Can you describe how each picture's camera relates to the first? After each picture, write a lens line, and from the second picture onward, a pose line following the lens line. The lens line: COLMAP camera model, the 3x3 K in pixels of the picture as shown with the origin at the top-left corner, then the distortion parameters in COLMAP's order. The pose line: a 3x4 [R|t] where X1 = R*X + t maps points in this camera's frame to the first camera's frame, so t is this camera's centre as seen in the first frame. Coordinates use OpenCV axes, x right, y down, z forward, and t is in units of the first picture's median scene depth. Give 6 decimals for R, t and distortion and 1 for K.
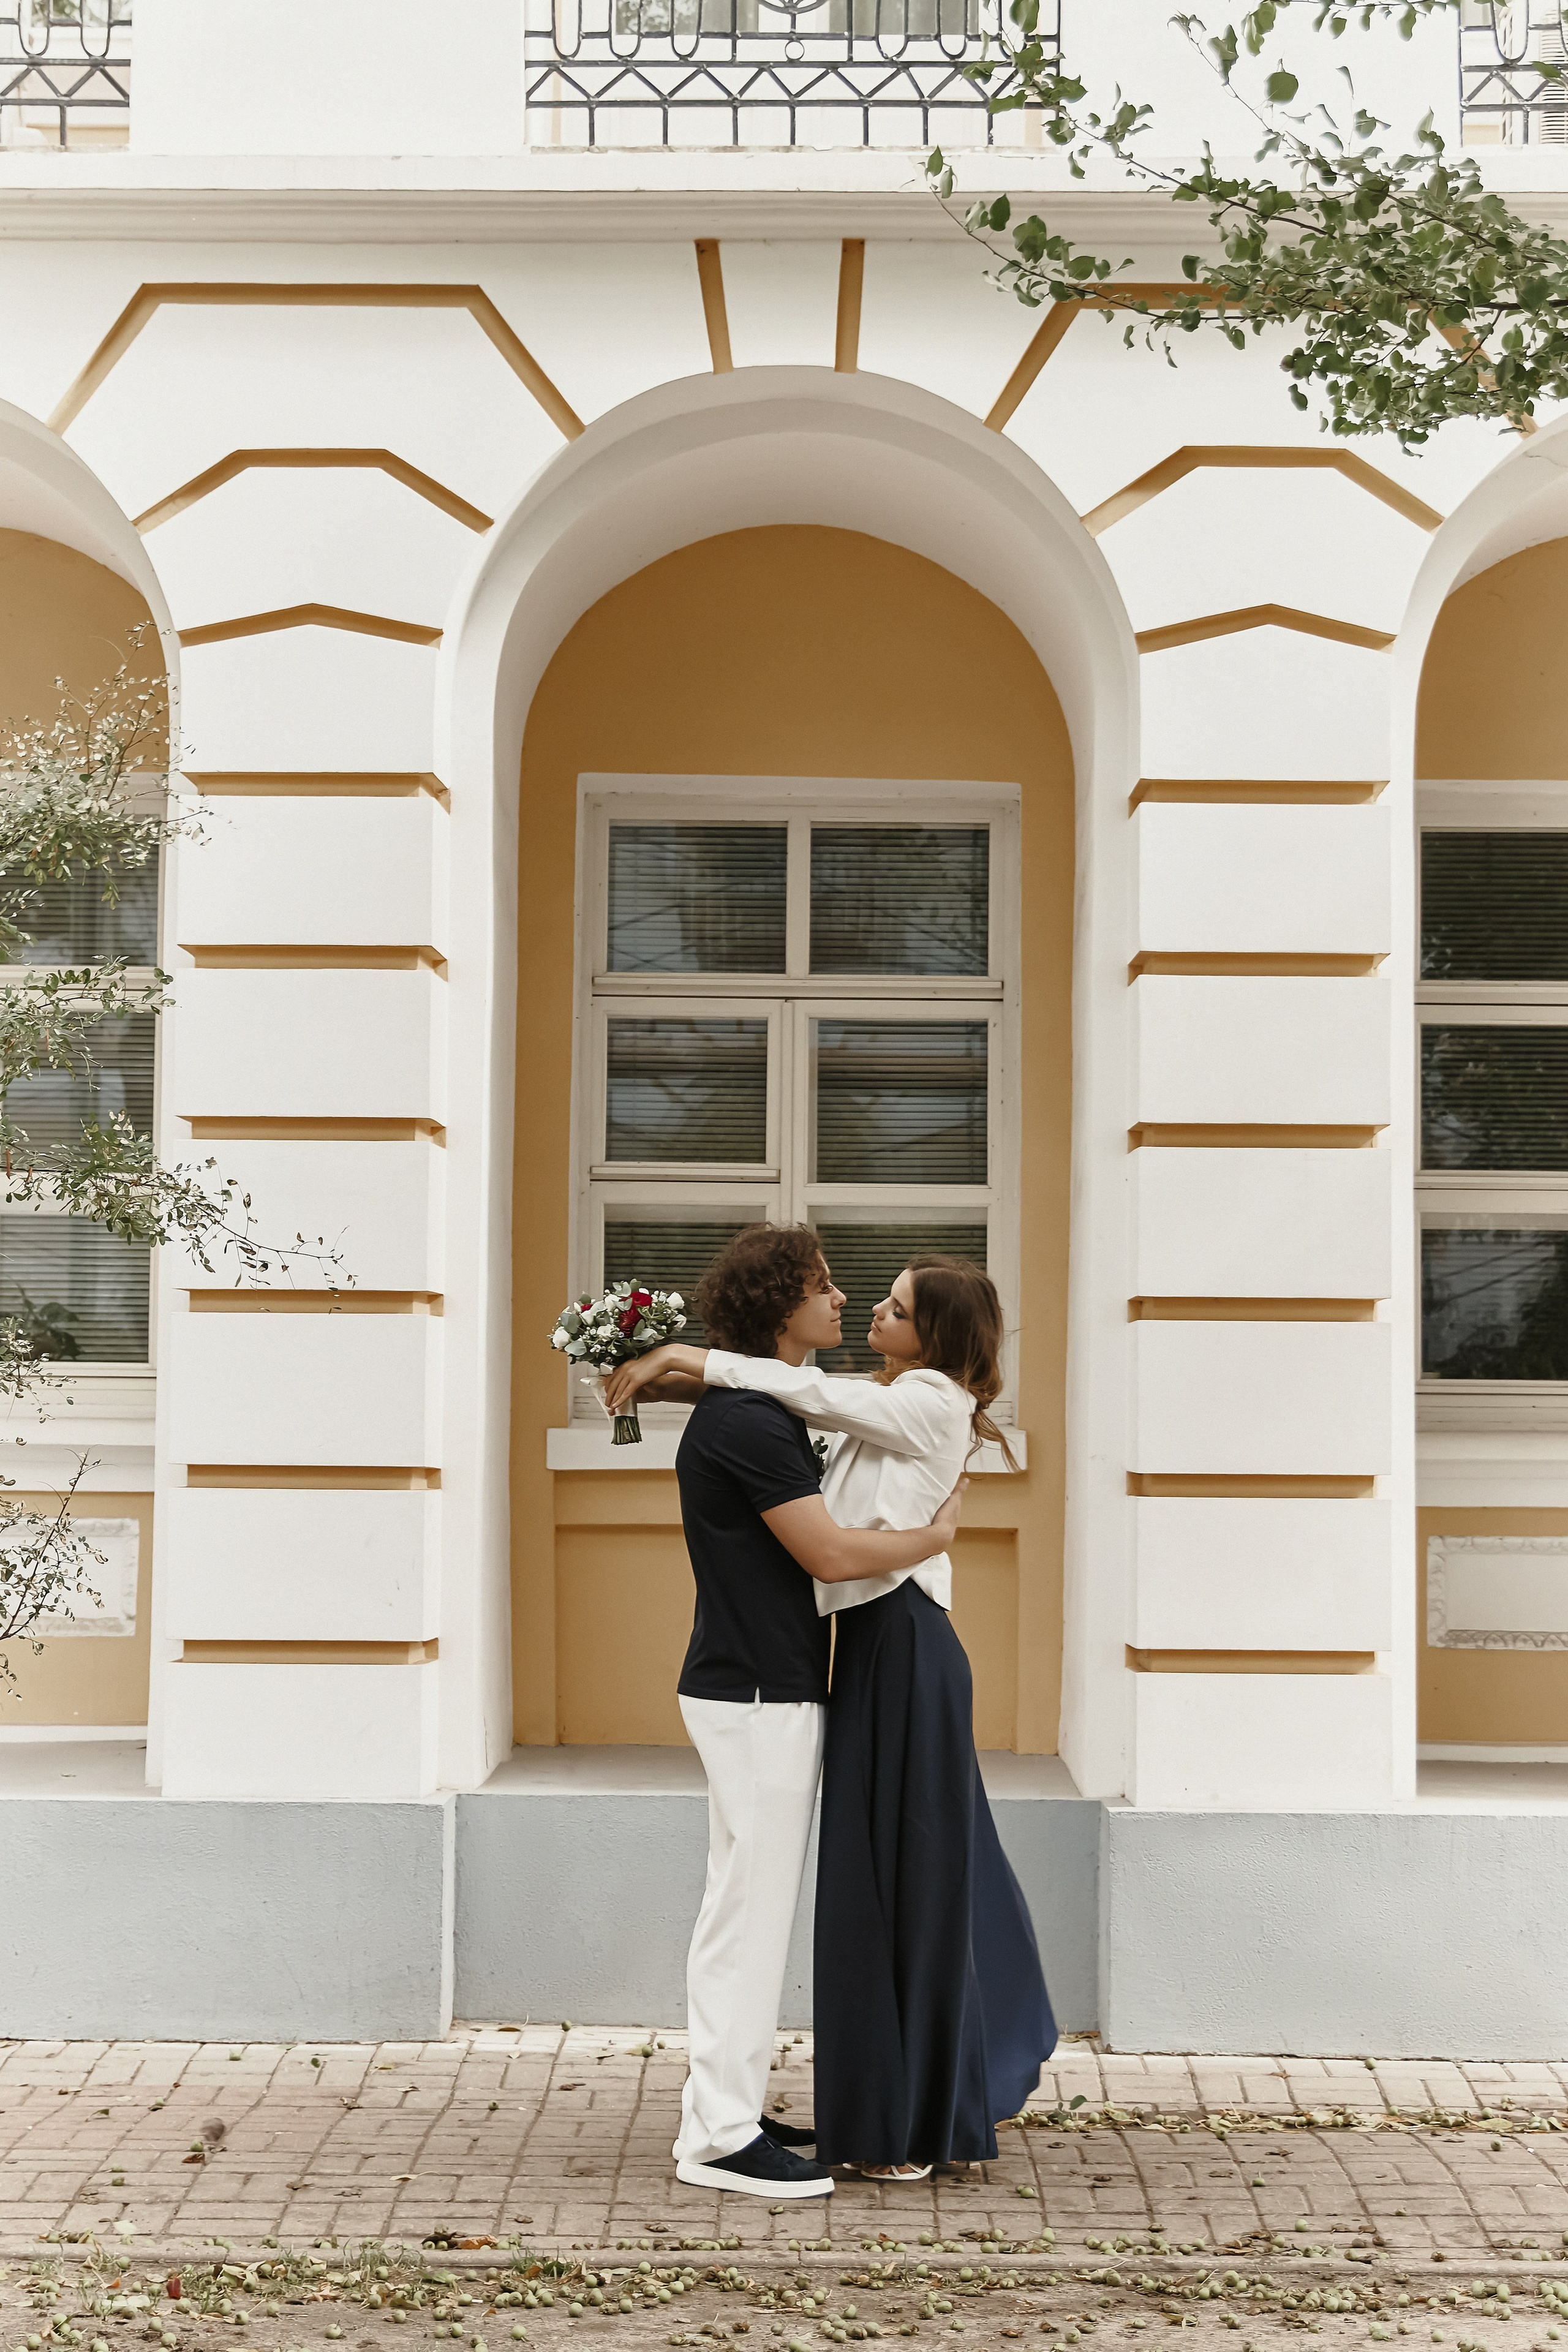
lens RADIAL K [[4111.7, 0, 778.9], [0, 4111.7, 1176.3], [0, 0, 1]] dist [-0.004272, 0.000000]
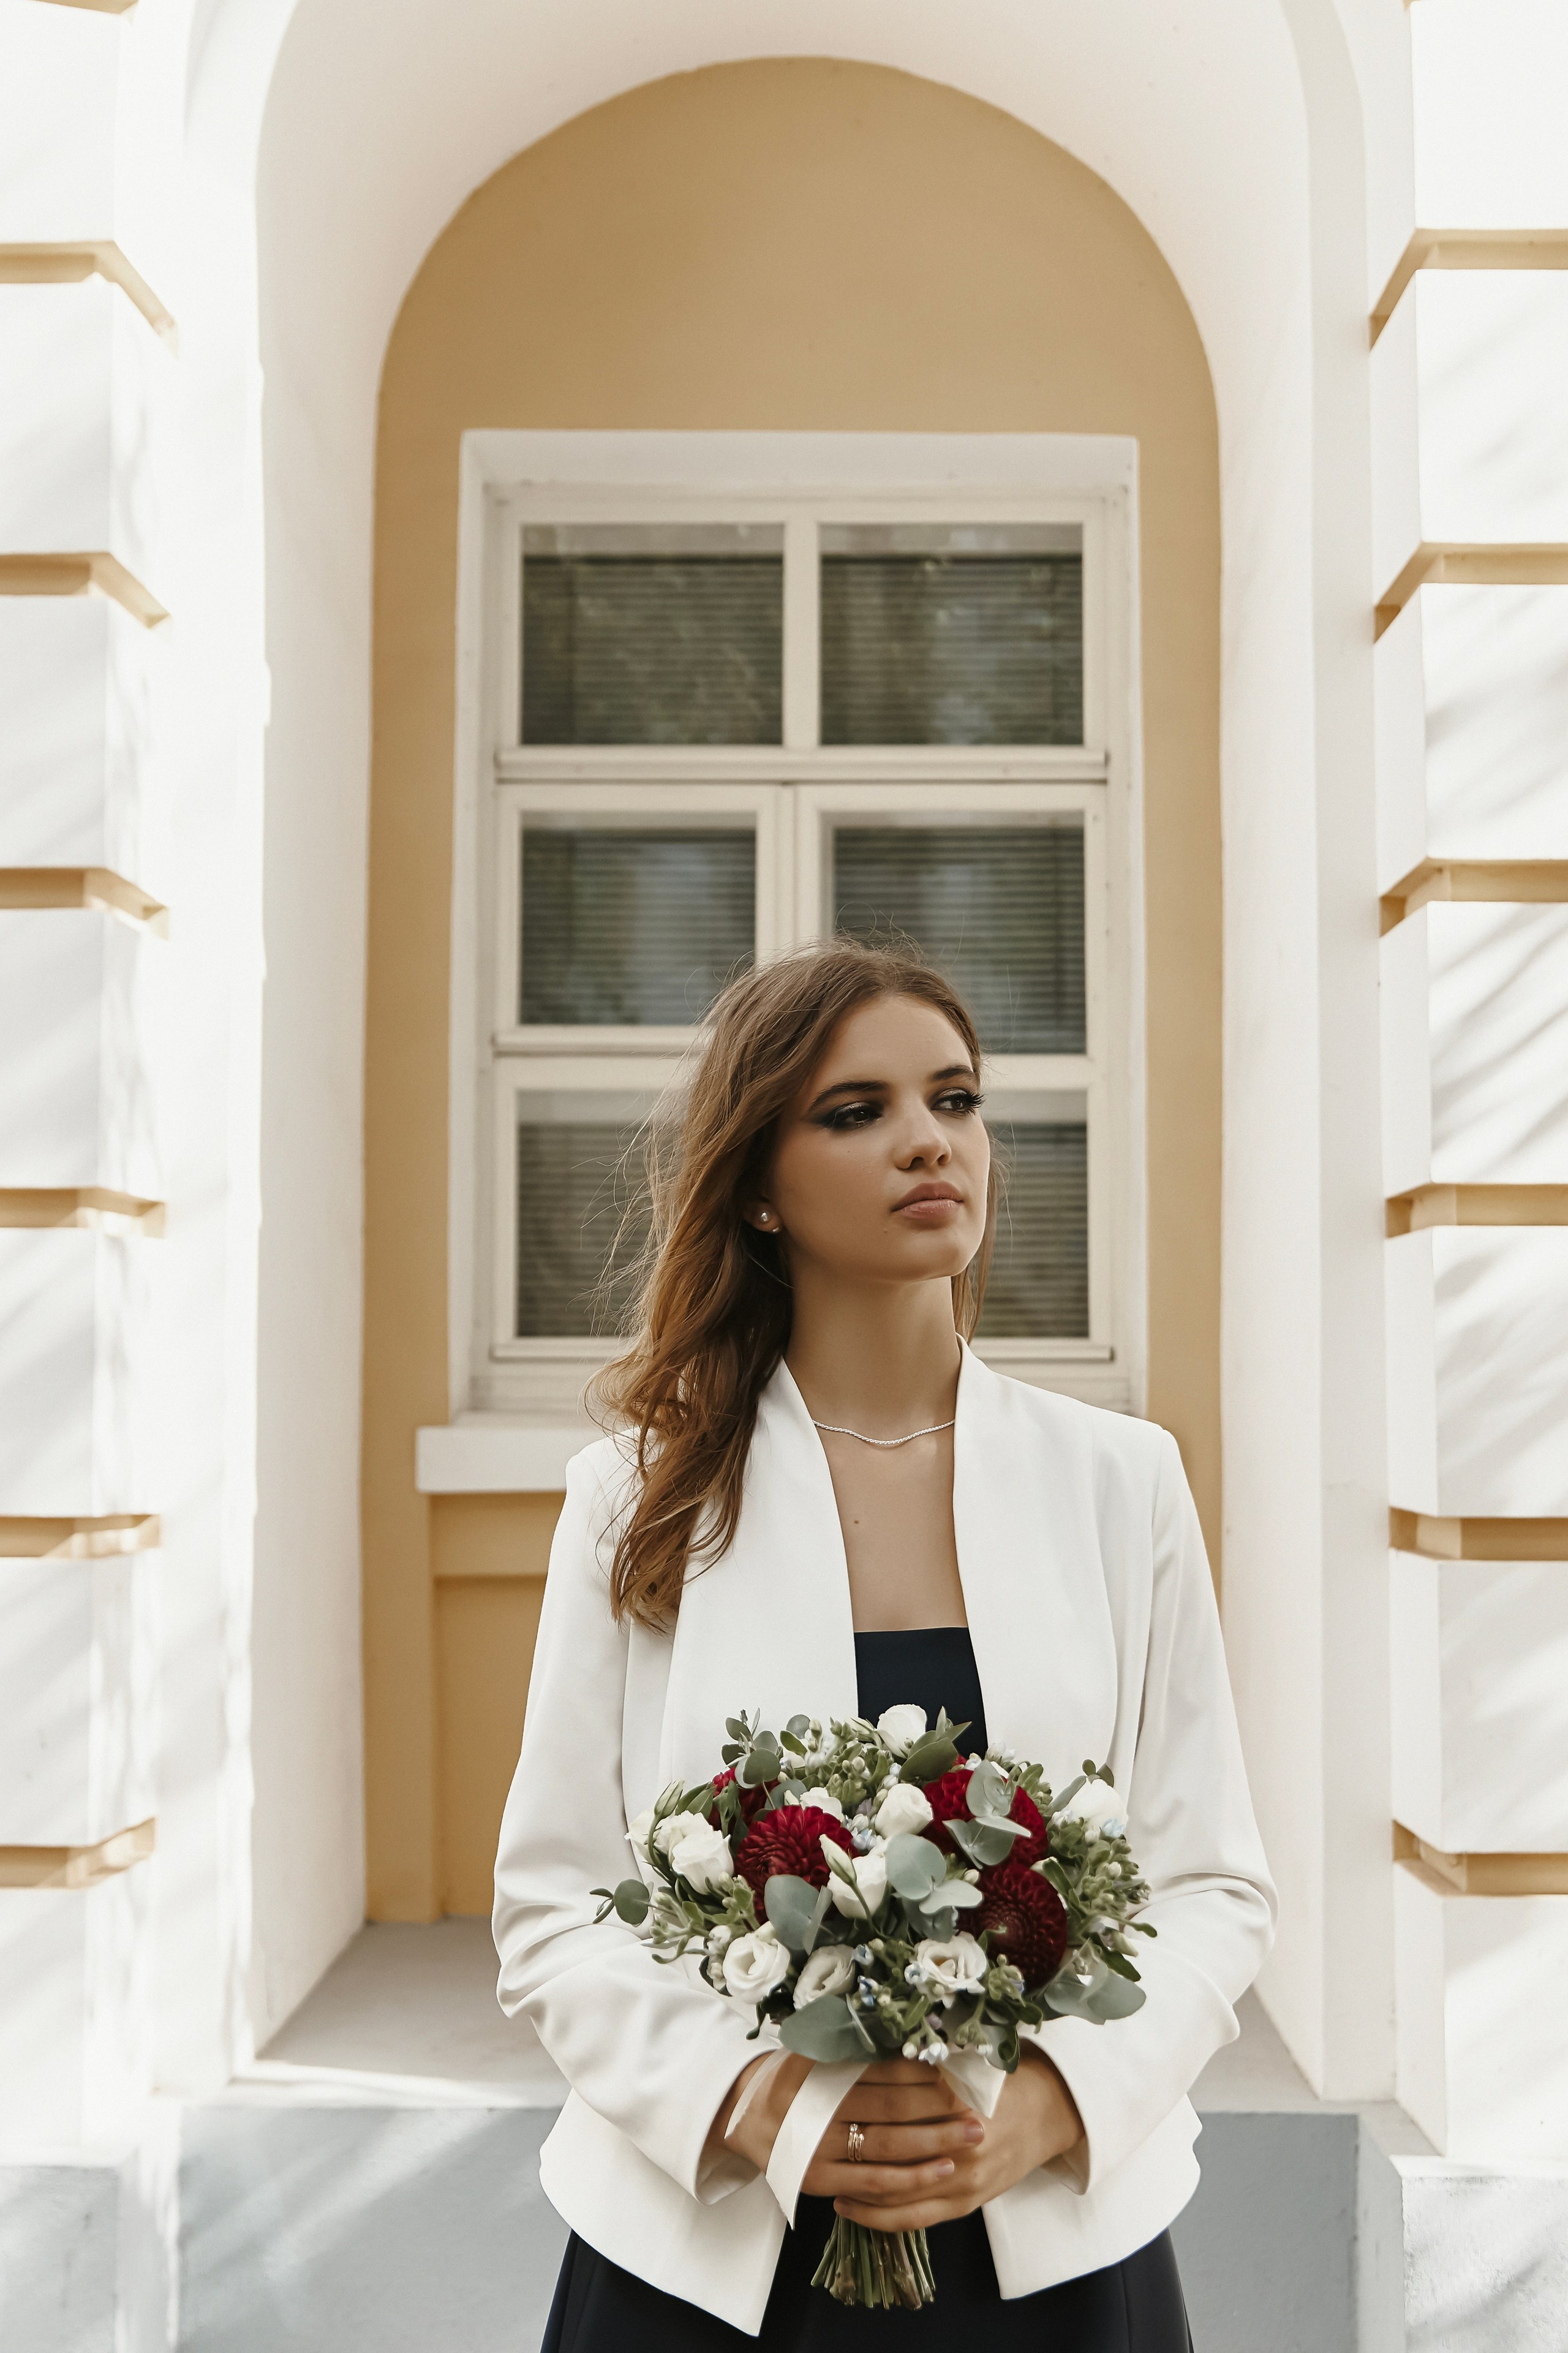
lens RADIAL K [[2602.1, 0, 795.2], [0, 2602.1, 1178.5], [0, 0, 1]] dist [0.006629, 0.000000]
pose [[0.999931, -0.009584, -0.006767, 0.005880], [0.009448, 0.999759, -0.019828, 0.029996], [0.006956, 0.019763, 0.999780, 0.576661]]
